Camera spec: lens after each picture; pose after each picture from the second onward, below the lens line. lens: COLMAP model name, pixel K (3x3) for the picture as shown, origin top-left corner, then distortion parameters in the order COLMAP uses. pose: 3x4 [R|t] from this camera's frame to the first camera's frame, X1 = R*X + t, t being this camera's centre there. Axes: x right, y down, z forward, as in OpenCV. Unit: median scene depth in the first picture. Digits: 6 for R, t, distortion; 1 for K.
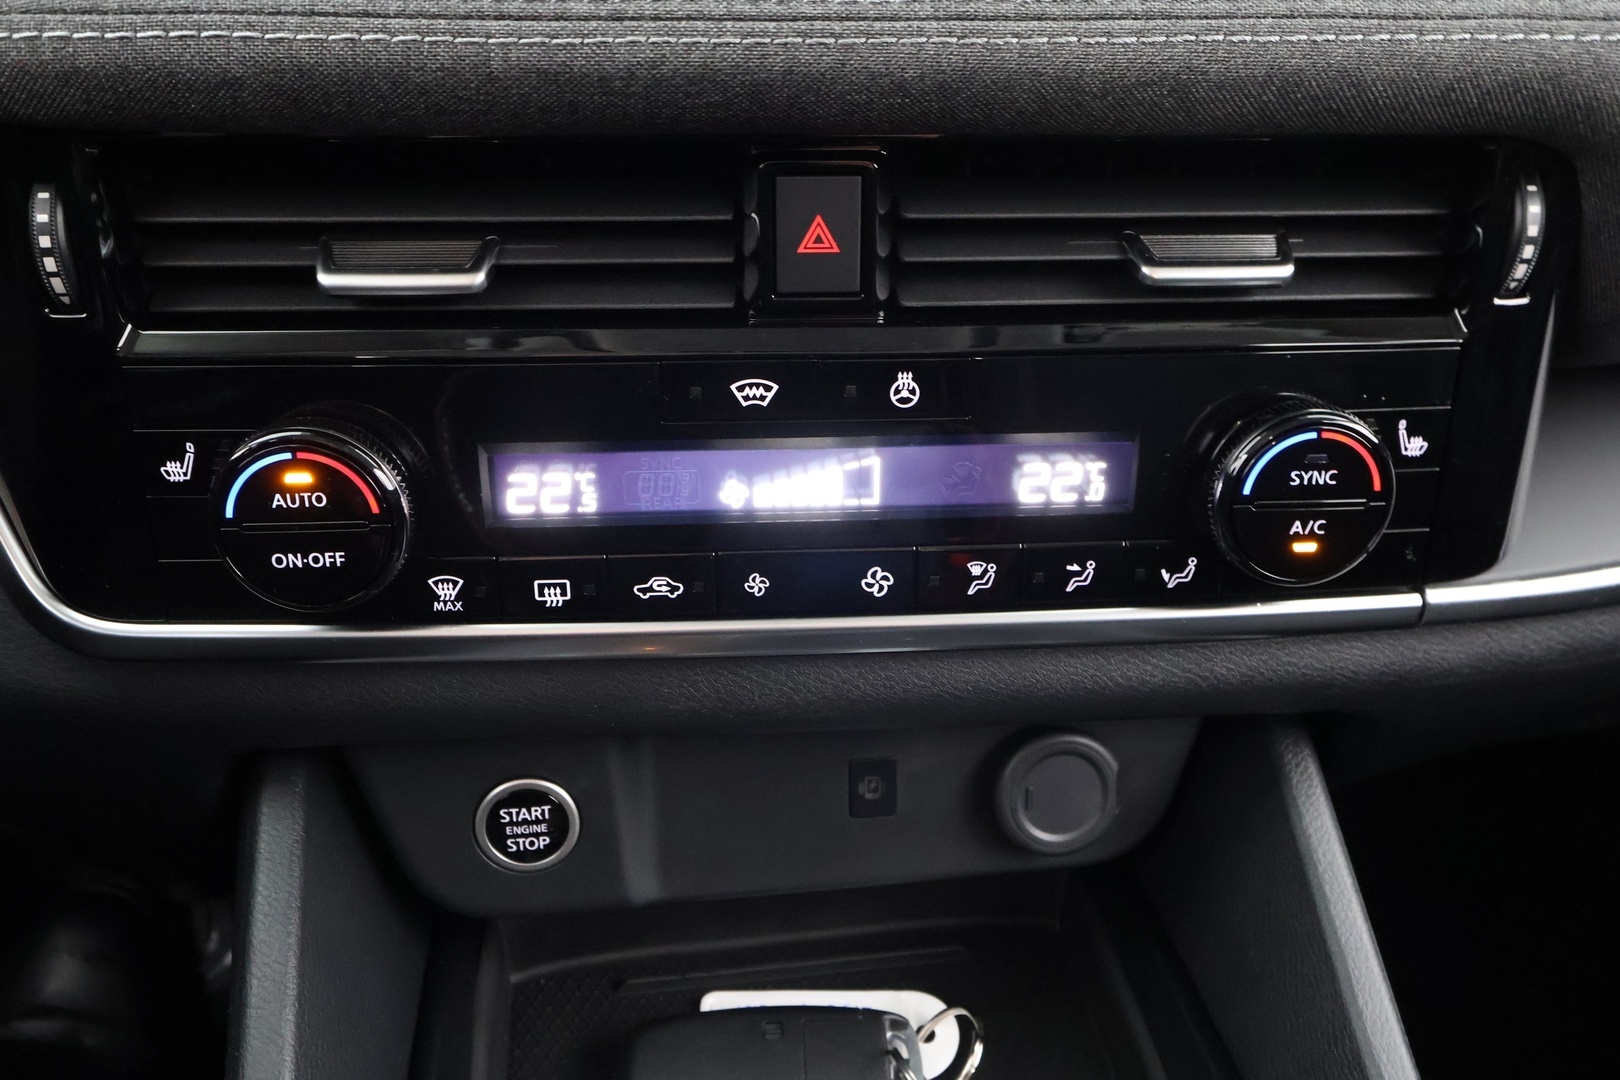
lens RADIAL K [[1244.0, 0, 810.0], [0, 1244.0, 540.0], [0, 0, 1]] dist [0.003219, -0.002068]
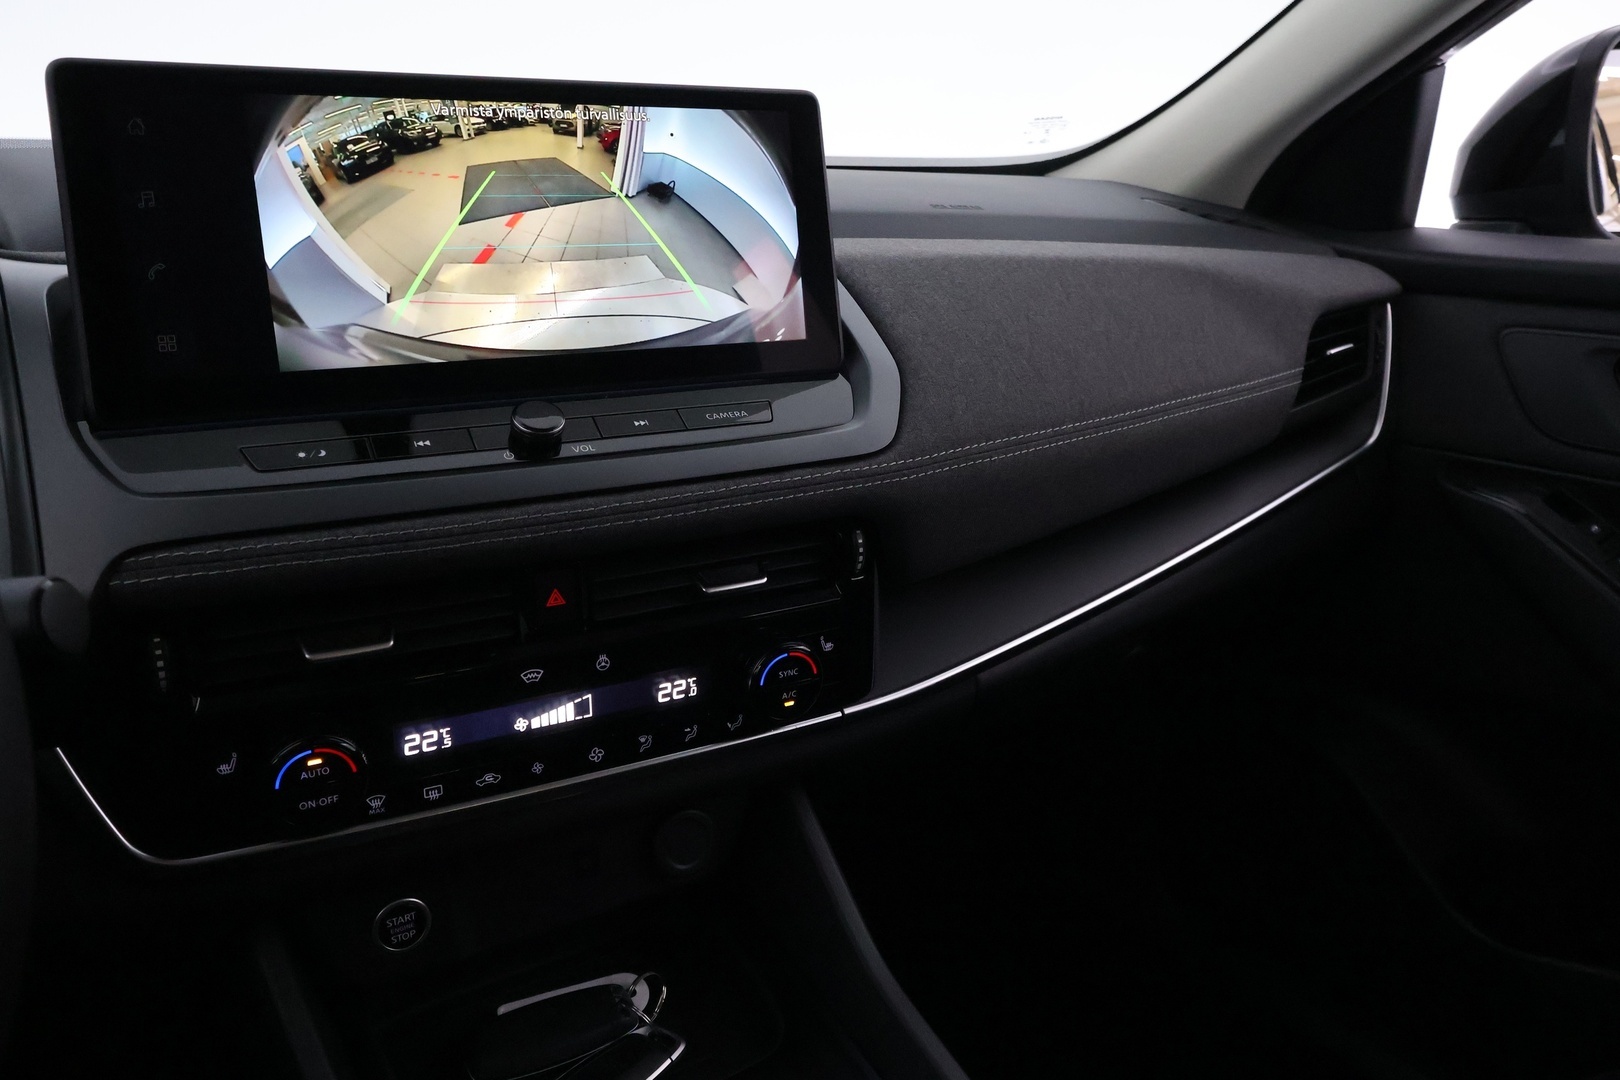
lens RADIAL K [[1244.0, 0, 810.0], [0, 1244.0, 540.0], [0, 0, 1]] dist [0.003219, -0.002068]
pose [[0.907210, -0.117664, 0.403887, -0.409786], [0.139600, 0.989888, -0.025187, -0.214065], [-0.396839, 0.079233, 0.914462, -1.014429]]
